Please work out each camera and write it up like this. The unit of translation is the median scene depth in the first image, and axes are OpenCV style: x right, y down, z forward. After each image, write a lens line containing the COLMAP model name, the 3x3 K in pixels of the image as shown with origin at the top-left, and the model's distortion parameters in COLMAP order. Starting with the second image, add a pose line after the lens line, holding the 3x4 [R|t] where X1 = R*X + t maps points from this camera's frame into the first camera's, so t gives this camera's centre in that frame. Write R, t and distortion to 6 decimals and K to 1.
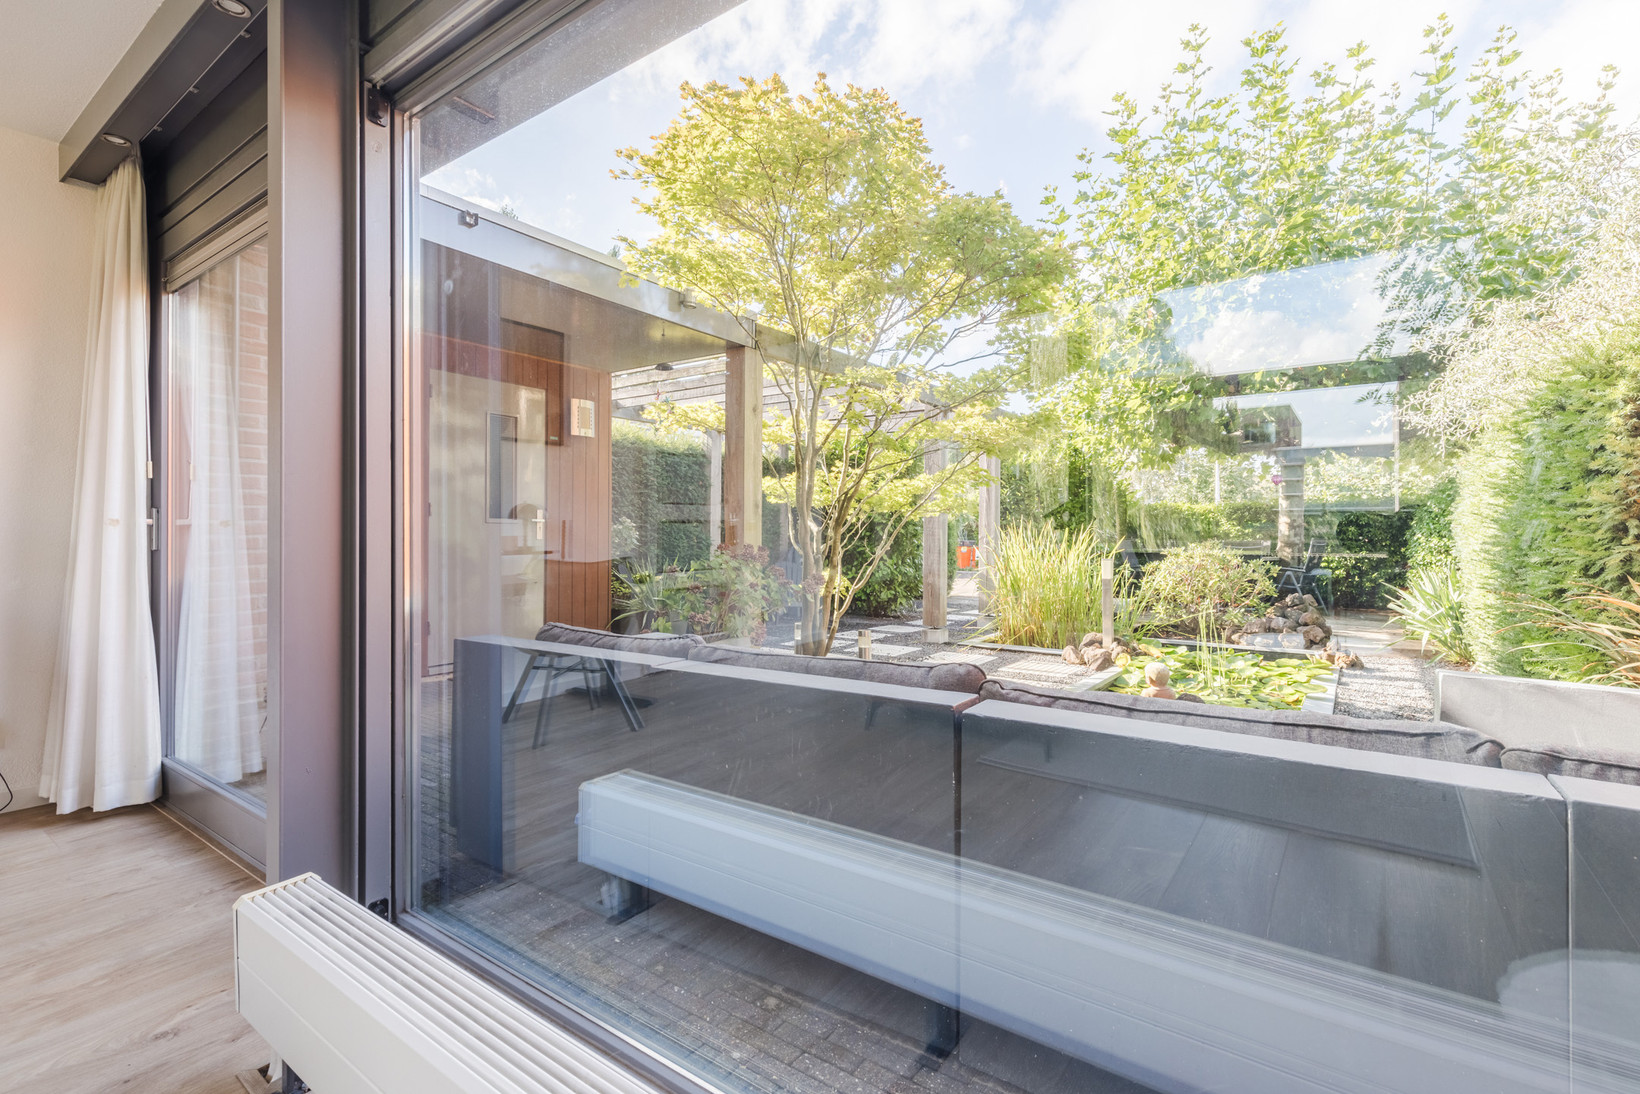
lens RADIAL K [[741.5, 0, 824.7], [0, 741.5, 540.5], [0, 0, 1]] dist [0.000256, 0.000206]
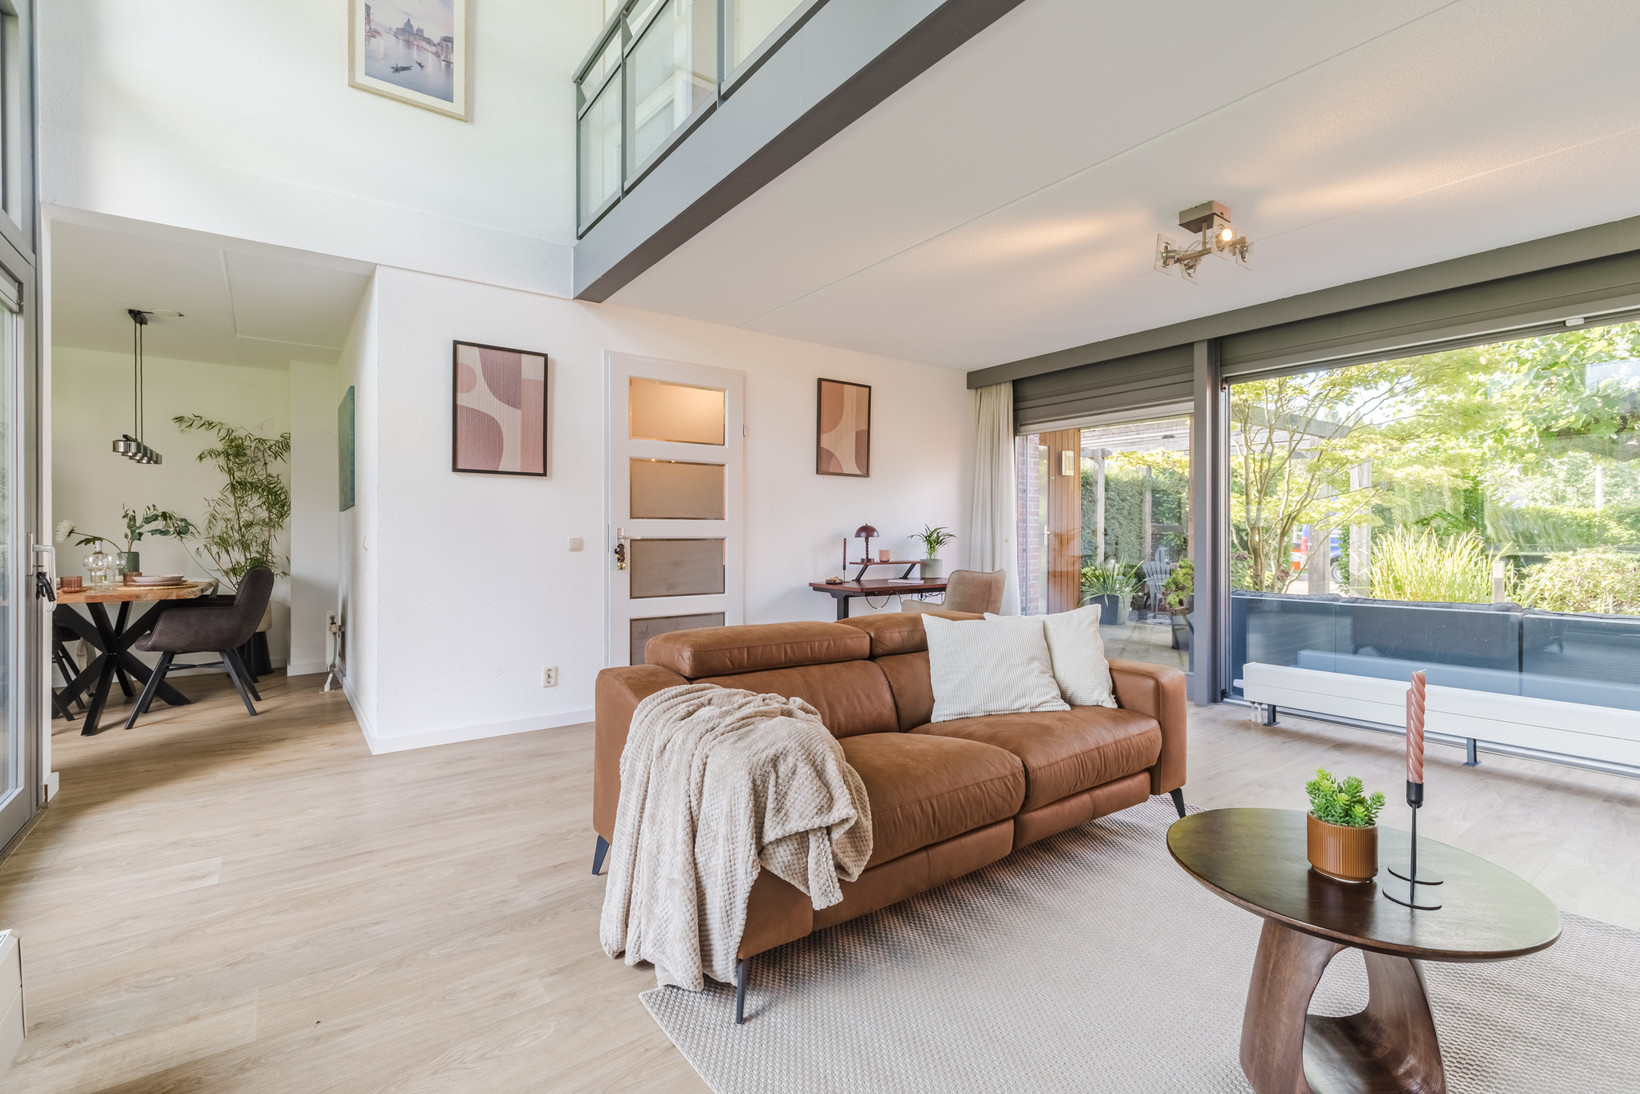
lens RADIAL K [[741.5, 0, 834.9], [0, 741.5, 538.5], [0, 0, 1]] dist [0.000256, 0.000206]
pose [[0.954109, -0.000147, -0.299460, -0.242395], [0.000226, 1.000000, 0.000228, -0.011484], [0.299460, -0.000285, 0.954109, -0.401785]]
